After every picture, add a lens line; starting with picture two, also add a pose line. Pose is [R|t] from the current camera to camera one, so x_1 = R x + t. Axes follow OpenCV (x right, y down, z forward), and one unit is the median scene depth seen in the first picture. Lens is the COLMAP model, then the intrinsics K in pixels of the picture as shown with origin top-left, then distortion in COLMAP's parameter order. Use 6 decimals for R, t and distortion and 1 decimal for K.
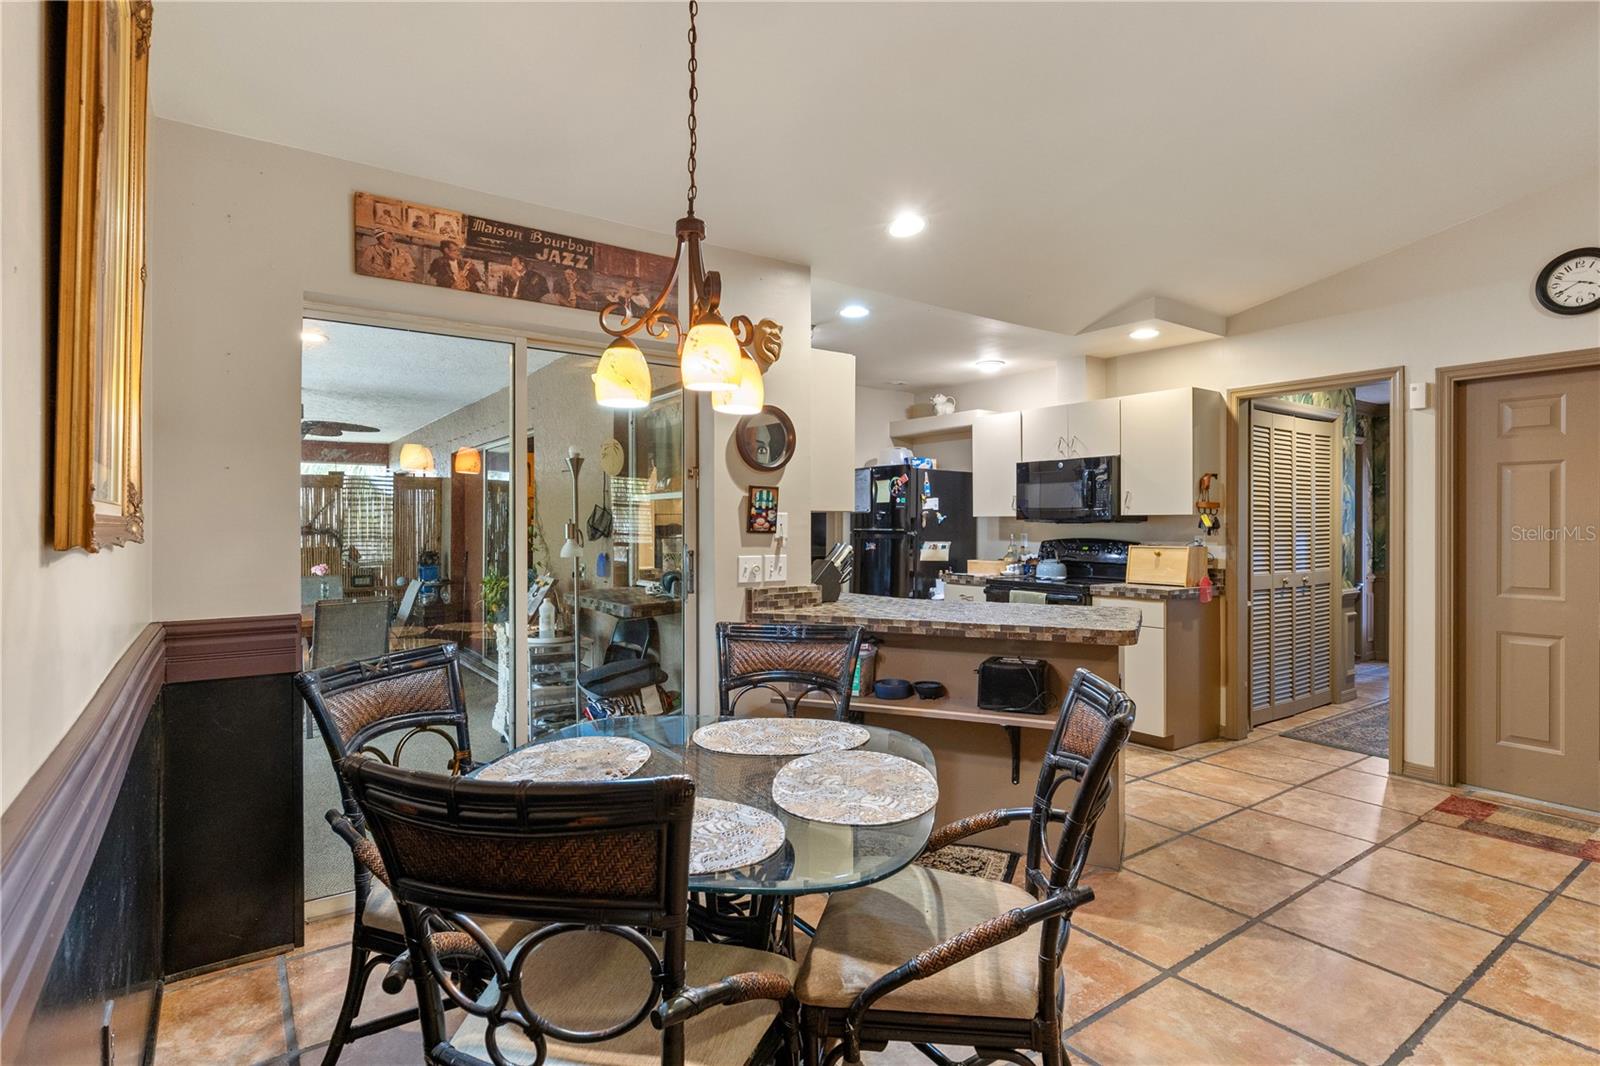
lens RADIAL K [[796.4, 0, 796.4], [0, 796.4, 525.9], [0, 0, 1]] dist [-0.000681, -0.000289]
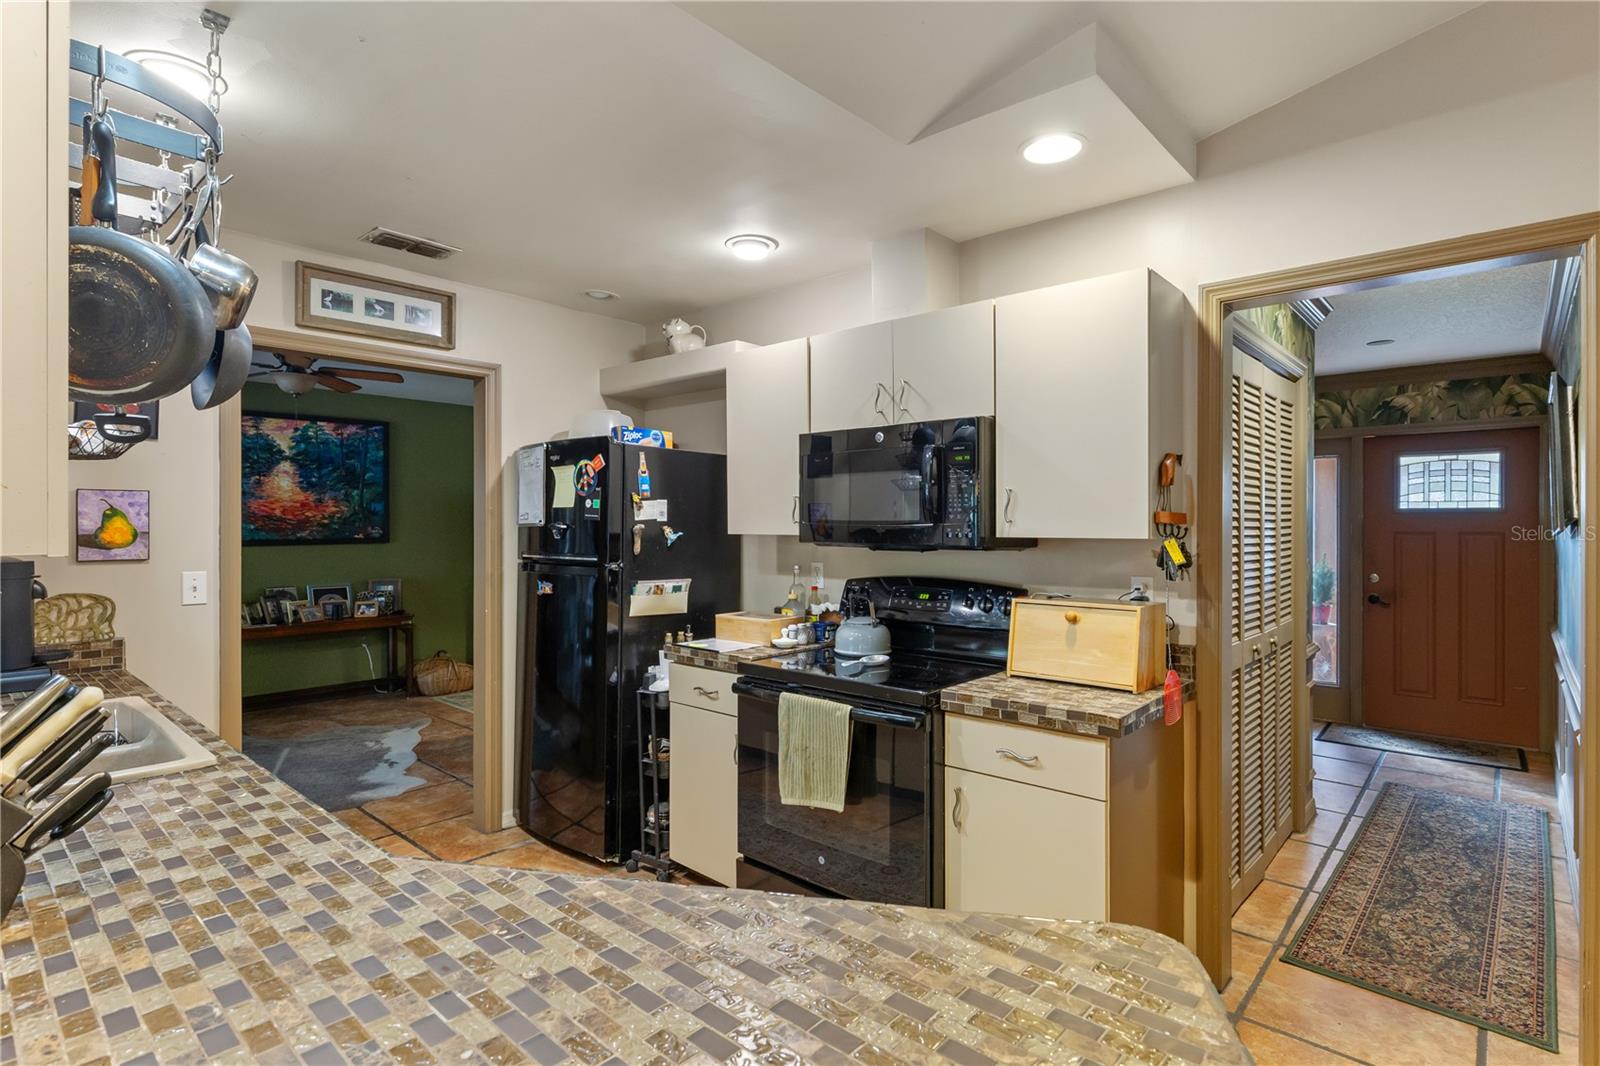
lens RADIAL K [[789.1, 0, 796.1], [0, 789.1, 527.1], [0, 0, 1]] dist [0.001326, 0.000166]
pose [[0.976432, -0.001688, 0.215821, 0.188005], [0.001466, 0.999998, 0.001187, -0.021265], [-0.215823, -0.000843, 0.976432, 0.571849]]
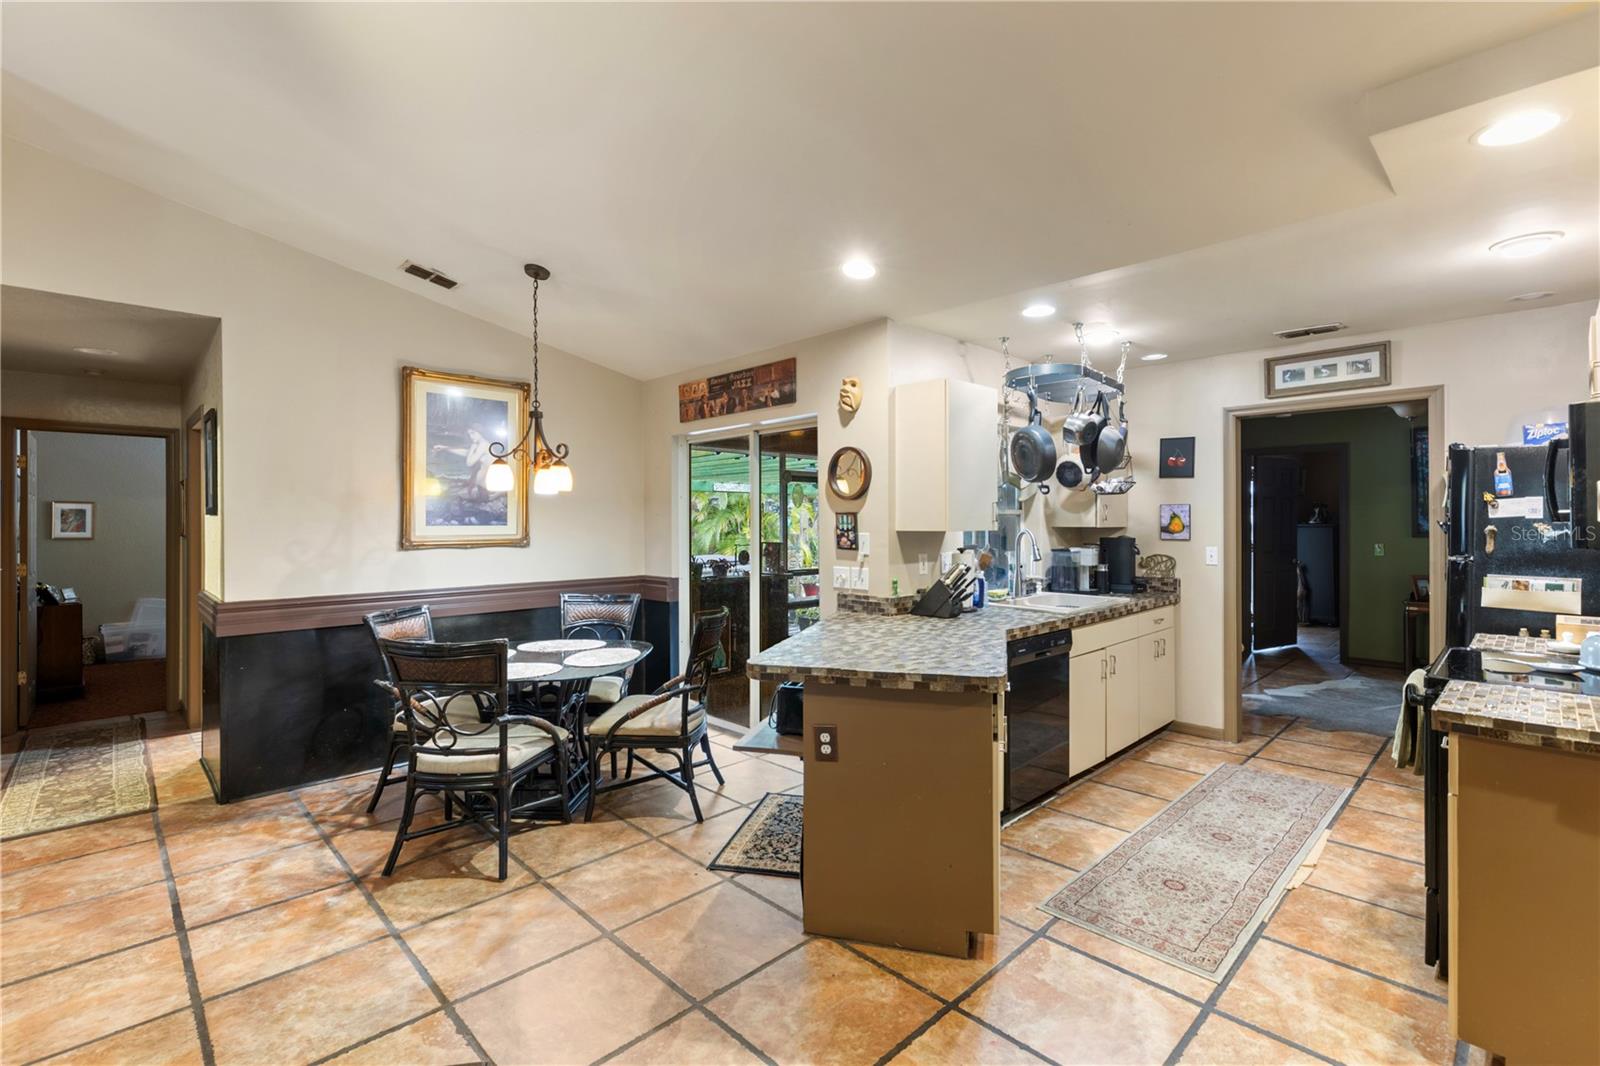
lens RADIAL K [[724.4, 0, 800.9], [0, 724.4, 519.6], [0, 0, 1]] dist [0.005086, -0.000743]
pose [[0.151482, -0.003326, -0.988454, 0.756653], [0.003108, 0.999991, -0.002888, -0.024643], [0.988455, -0.002635, 0.151491, 0.536496]]
